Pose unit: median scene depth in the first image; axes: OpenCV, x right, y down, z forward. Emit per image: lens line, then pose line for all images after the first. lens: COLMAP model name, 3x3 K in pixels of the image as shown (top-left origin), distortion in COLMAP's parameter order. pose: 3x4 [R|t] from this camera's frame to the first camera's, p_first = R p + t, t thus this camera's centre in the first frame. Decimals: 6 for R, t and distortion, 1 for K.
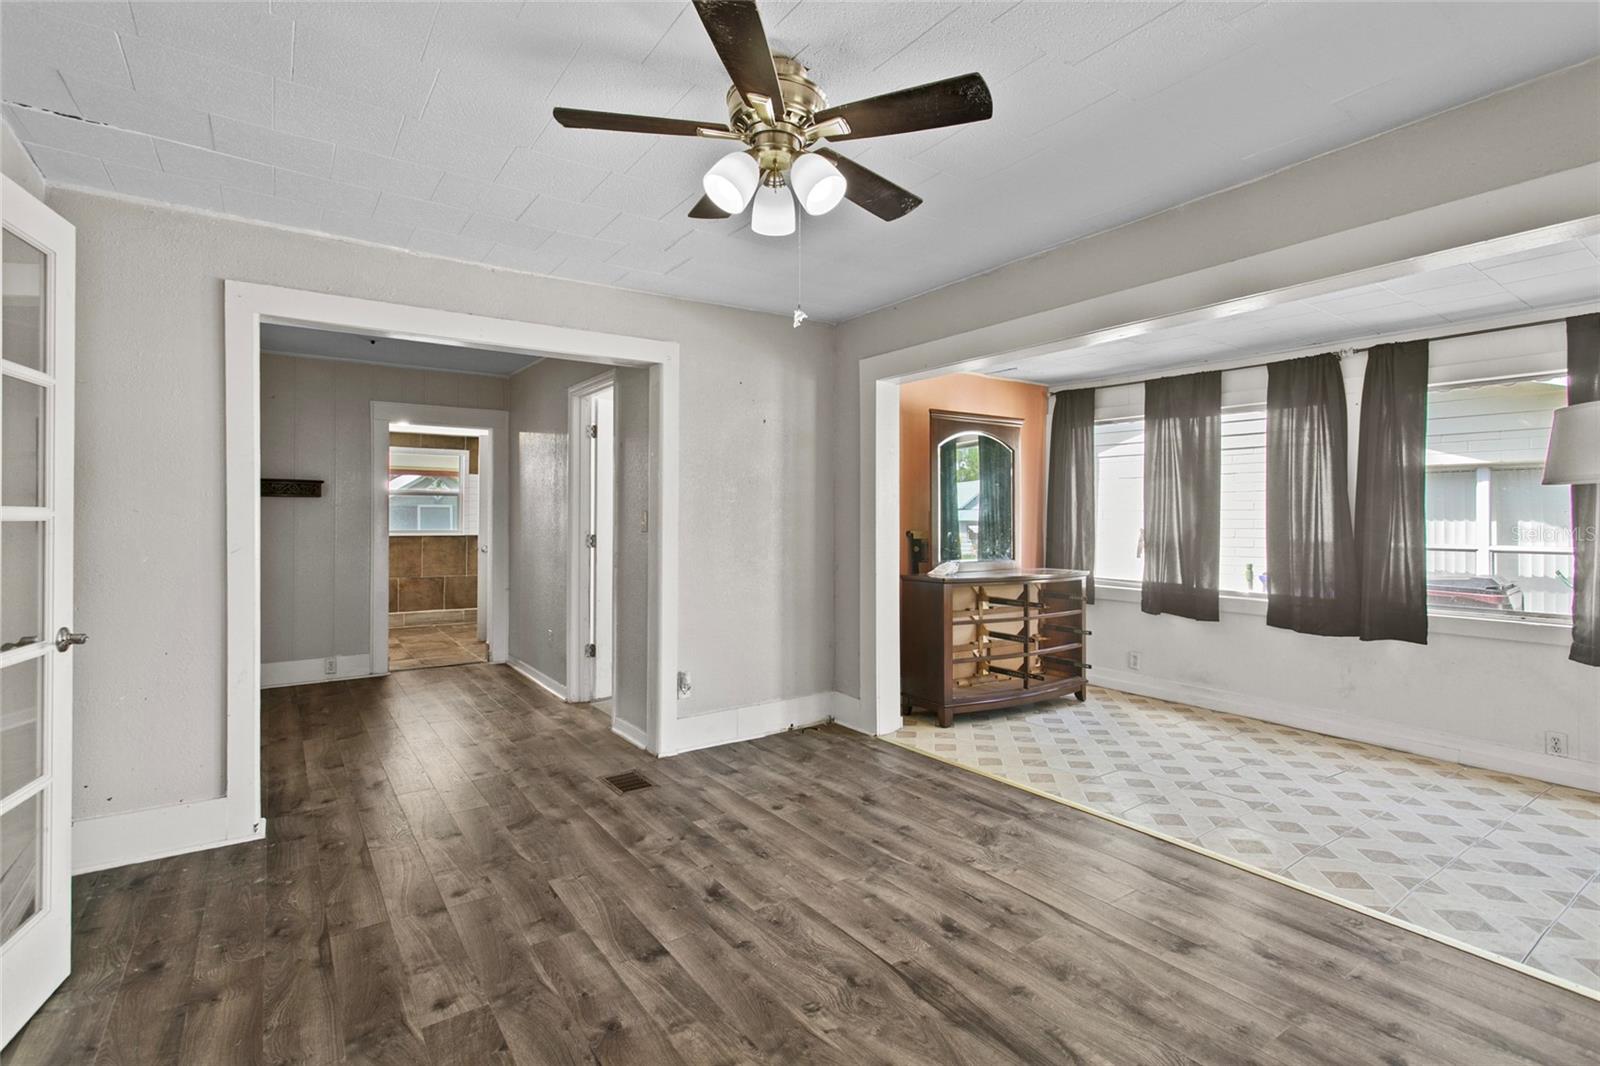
lens RADIAL K [[759.3, 0, 826.5], [0, 759.3, 526.0], [0, 0, 1]] dist [0.002217, 0.001899]
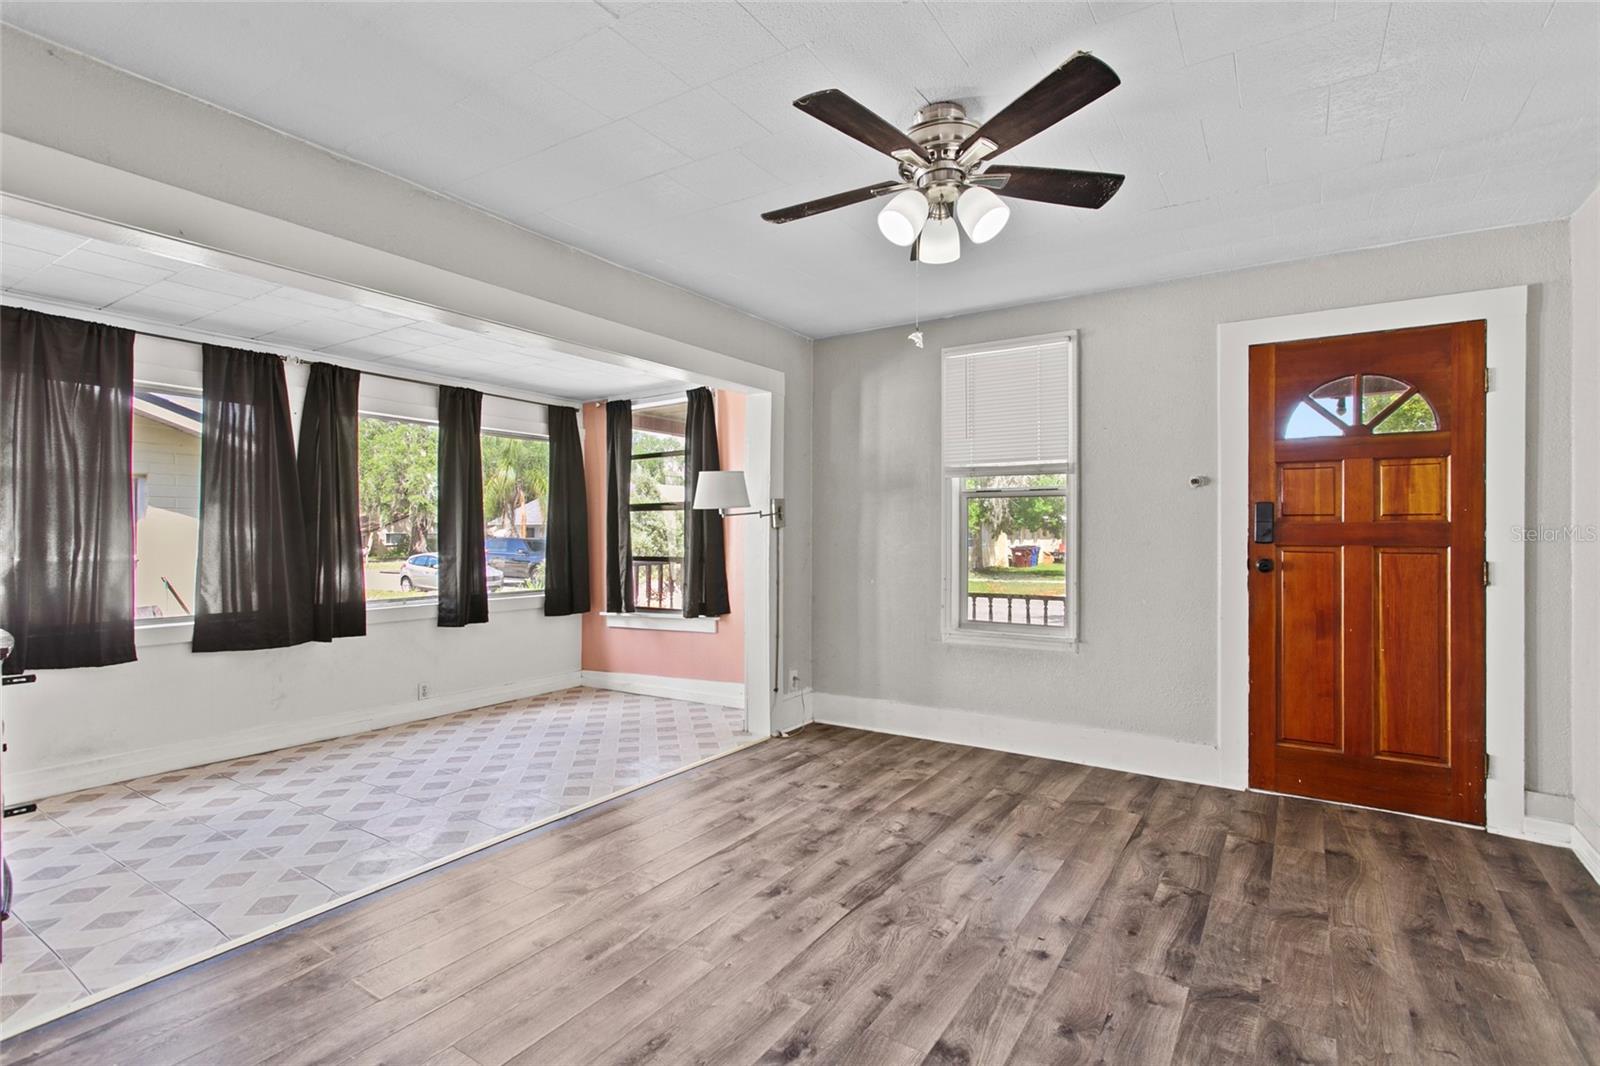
lens RADIAL K [[759.3, 0, 784.6], [0, 759.3, 533.5], [0, 0, 1]] dist [0.002217, 0.001899]
pose [[-0.335599, -0.003047, 0.942000, -0.894056], [0.011245, 0.999911, 0.007241, -0.000063], [-0.941938, 0.013022, -0.335535, 1.371344]]
